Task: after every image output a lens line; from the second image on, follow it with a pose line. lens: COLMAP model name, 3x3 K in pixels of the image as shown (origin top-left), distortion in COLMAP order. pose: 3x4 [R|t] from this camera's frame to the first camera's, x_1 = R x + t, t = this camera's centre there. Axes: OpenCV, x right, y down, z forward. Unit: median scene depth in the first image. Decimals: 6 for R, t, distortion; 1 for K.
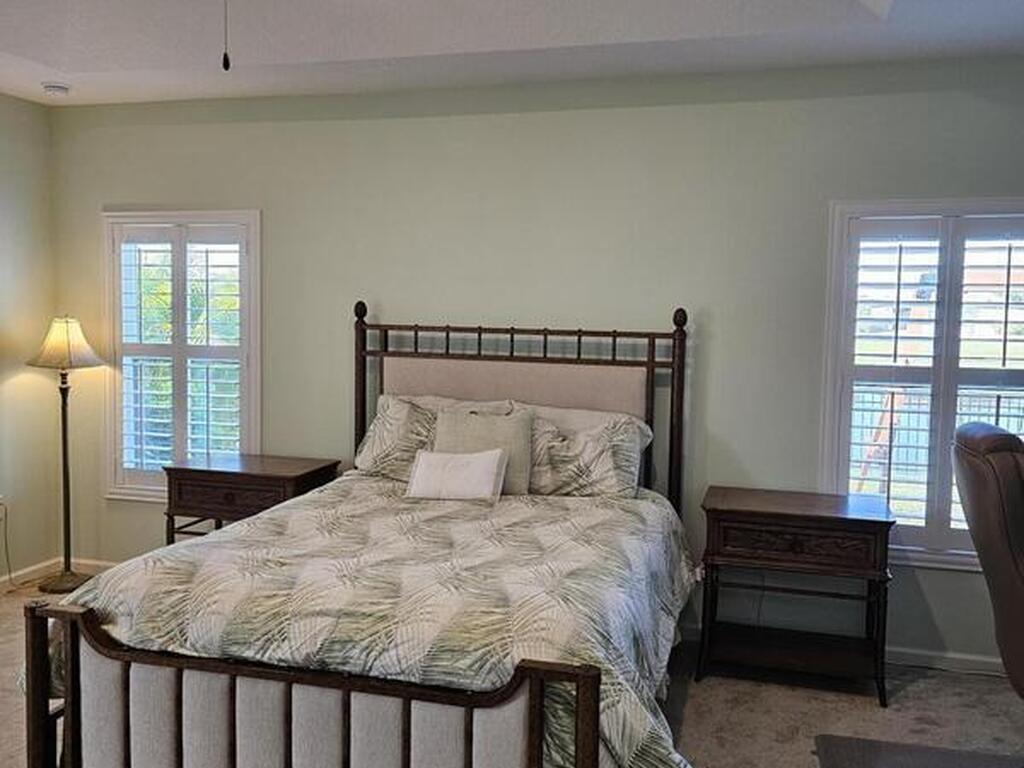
lens RADIAL K [[925.1, 0, 517.8], [0, 925.1, 373.7], [0, 0, 1]] dist [0.091175, -0.126489]
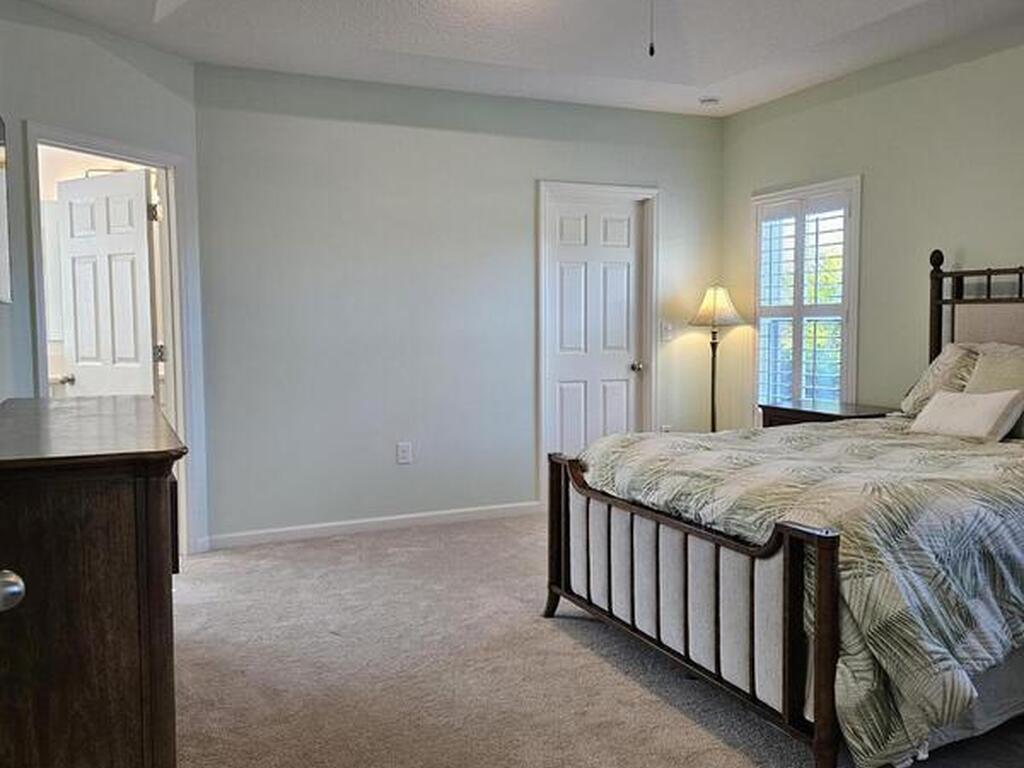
lens RADIAL K [[925.1, 0, 512.6], [0, 925.1, 376.6], [0, 0, 1]] dist [0.091175, -0.126489]
pose [[0.633606, 0.024692, -0.773262, 0.377334], [-0.034817, 0.999388, 0.003385, 0.081706], [0.772872, 0.024778, 0.634078, 0.019262]]
